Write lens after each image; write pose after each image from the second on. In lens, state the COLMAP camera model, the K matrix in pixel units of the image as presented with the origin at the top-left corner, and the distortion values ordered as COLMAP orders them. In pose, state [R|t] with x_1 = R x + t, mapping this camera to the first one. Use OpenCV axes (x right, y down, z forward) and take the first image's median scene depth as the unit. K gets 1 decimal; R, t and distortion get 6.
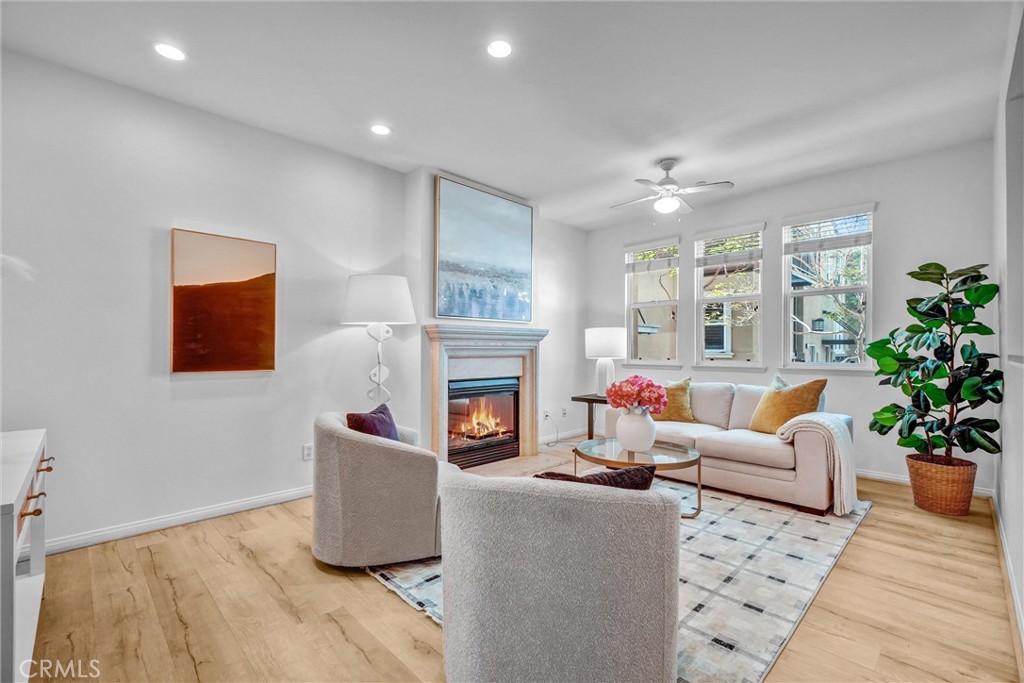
lens RADIAL K [[453.5, 0, 505.1], [0, 453.5, 347.7], [0, 0, 1]] dist [-0.001182, 0.001902]
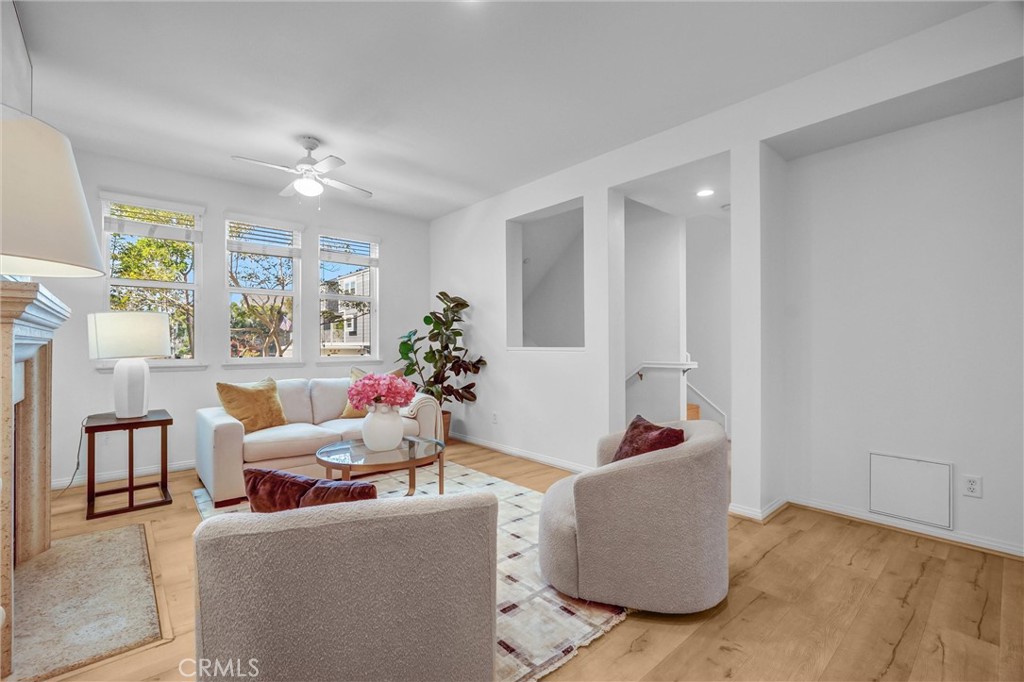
lens RADIAL K [[453.5, 0, 512.0], [0, 453.5, 335.0], [0, 0, 1]] dist [-0.001182, 0.001902]
pose [[0.034397, 0.020195, 0.999204, -0.510359], [0.003053, 0.999789, -0.020311, 0.004052], [-0.999404, 0.003750, 0.034328, 0.533028]]
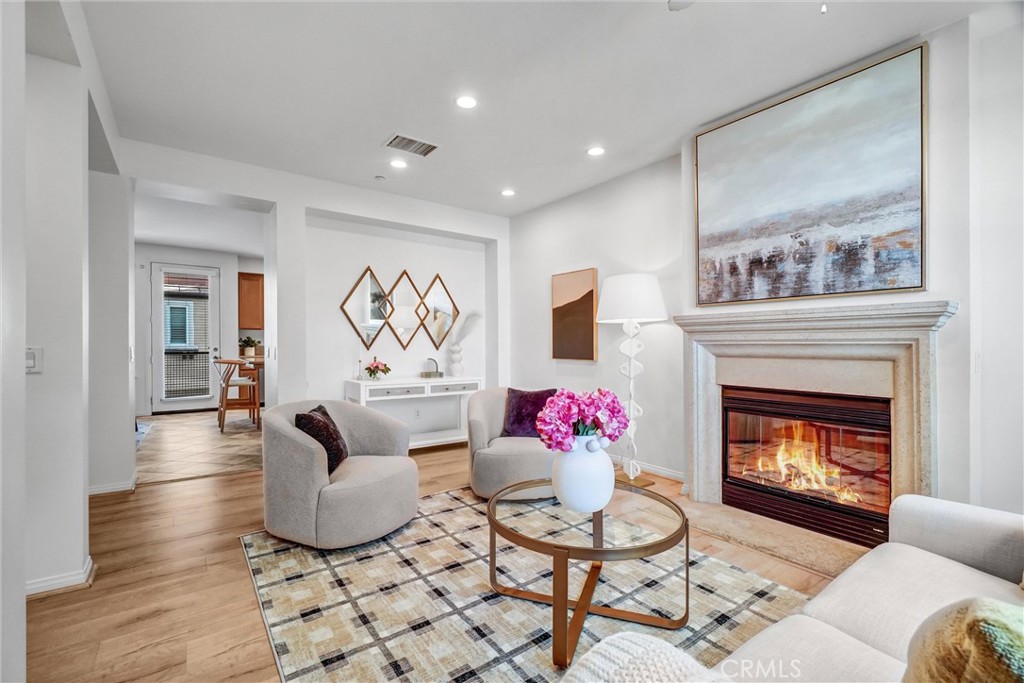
lens RADIAL K [[453.5, 0, 506.0], [0, 453.5, 347.5], [0, 0, 1]] dist [-0.001182, 0.001902]
pose [[-0.143264, -0.000905, -0.989684, 0.702350], [-0.003231, 0.999995, -0.000447, 0.008520], [0.989679, 0.003134, -0.143266, 0.756365]]
